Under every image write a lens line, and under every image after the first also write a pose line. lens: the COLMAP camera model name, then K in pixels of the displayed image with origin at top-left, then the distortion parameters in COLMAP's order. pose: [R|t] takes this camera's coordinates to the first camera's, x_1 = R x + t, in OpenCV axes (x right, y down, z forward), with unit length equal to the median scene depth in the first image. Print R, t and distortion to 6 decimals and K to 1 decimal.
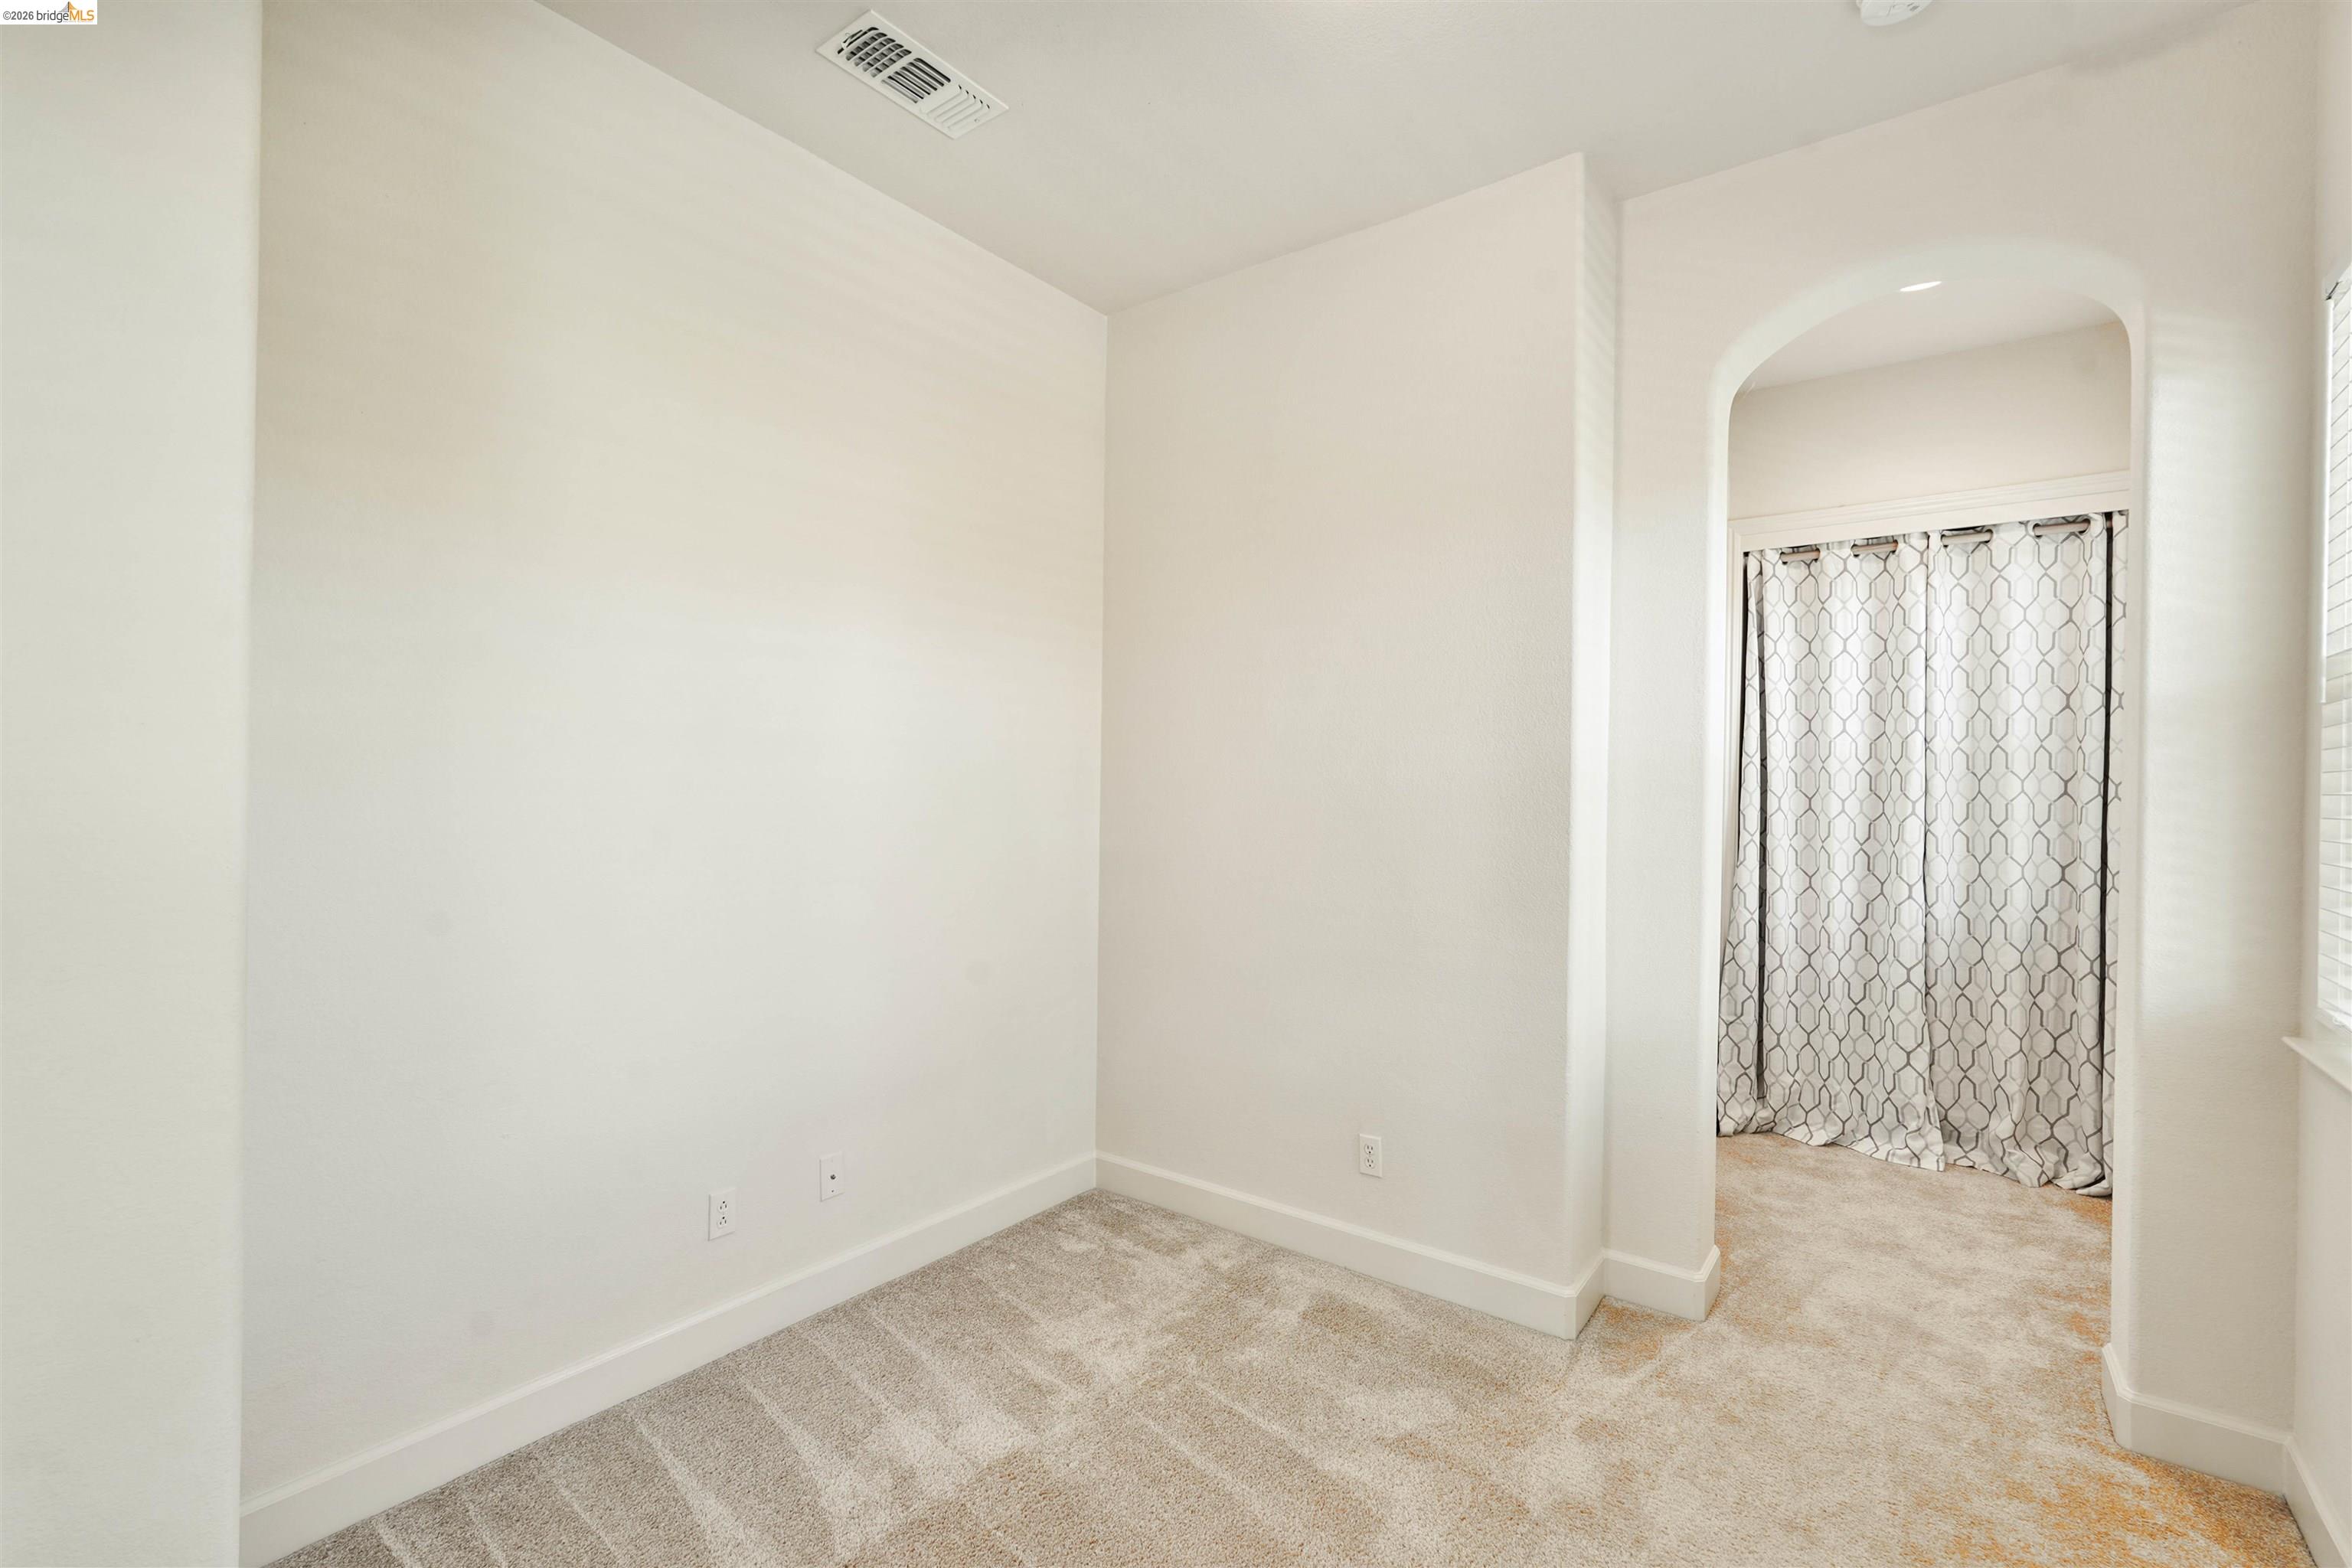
lens RADIAL K [[1055.7, 0, 1168.5], [0, 1055.7, 719.3], [0, 0, 1]] dist [-0.010444, 0.007430]
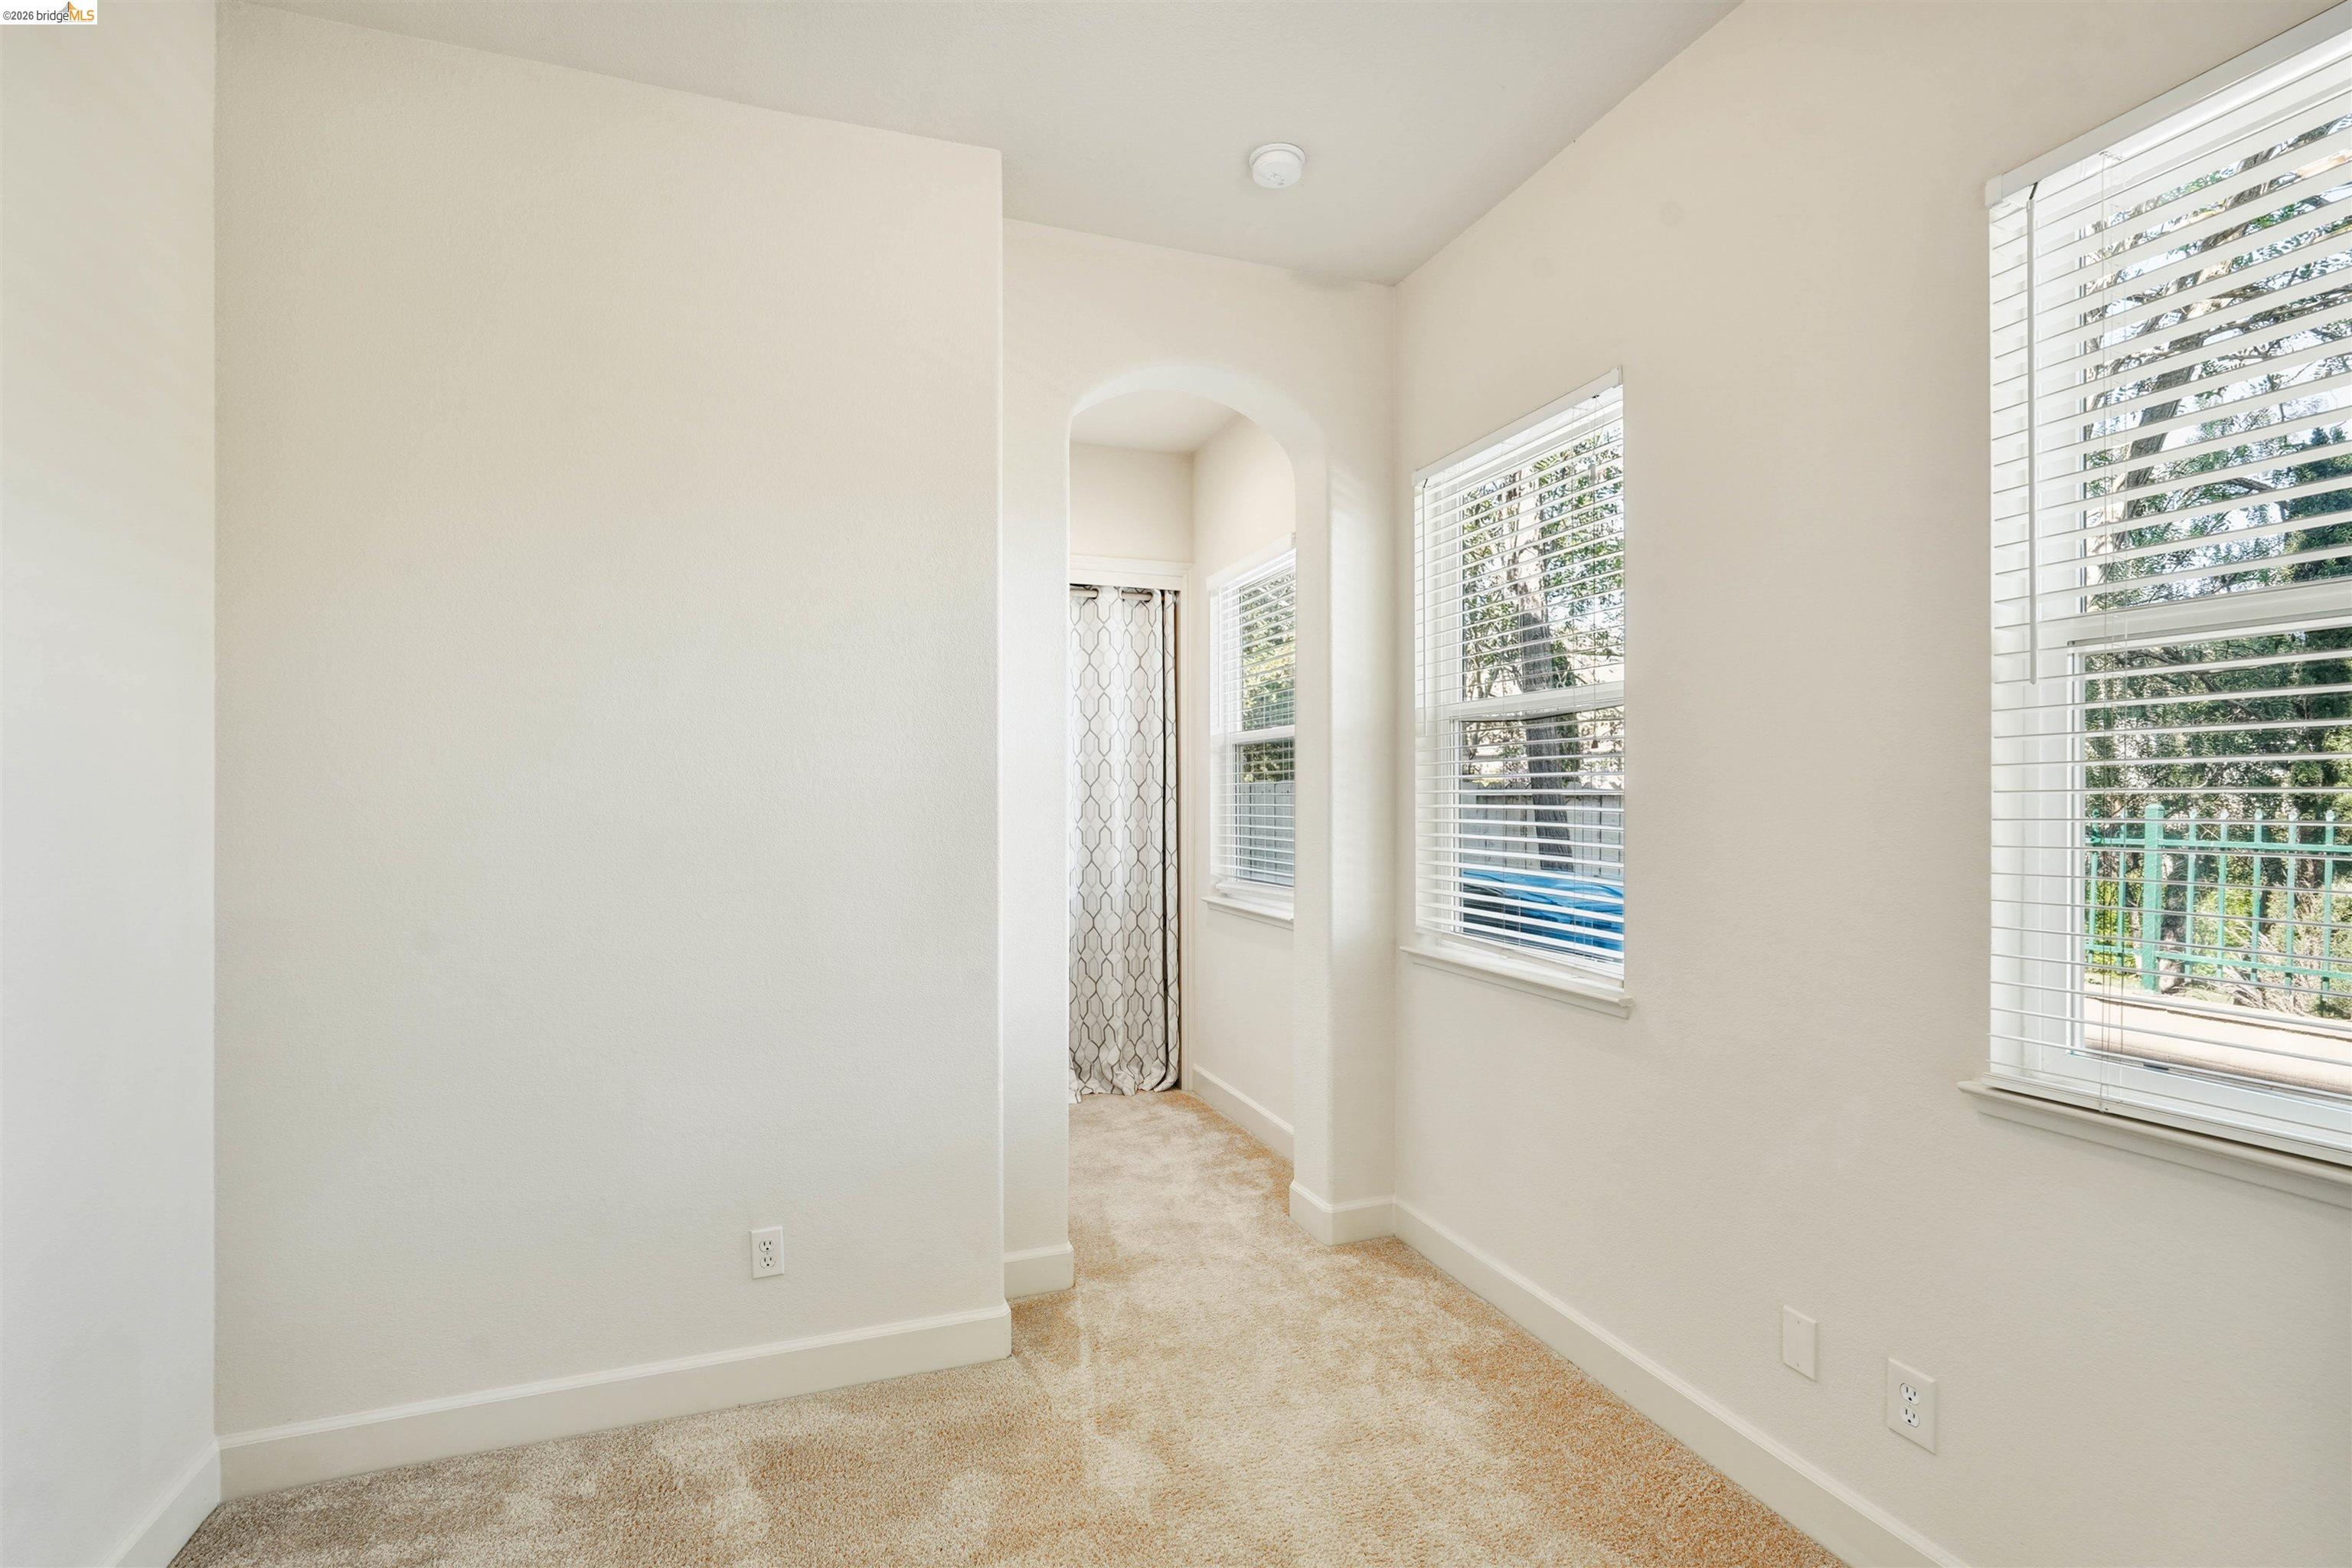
lens RADIAL K [[1066.2, 0, 1166.4], [0, 1066.2, 744.4], [0, 0, 1]] dist [-0.014994, 0.008362]
pose [[0.537417, 0.027417, 0.842871, -0.337552], [-0.040756, 0.999148, -0.006514, 0.016005], [-0.842331, -0.030852, 0.538076, 0.310129]]
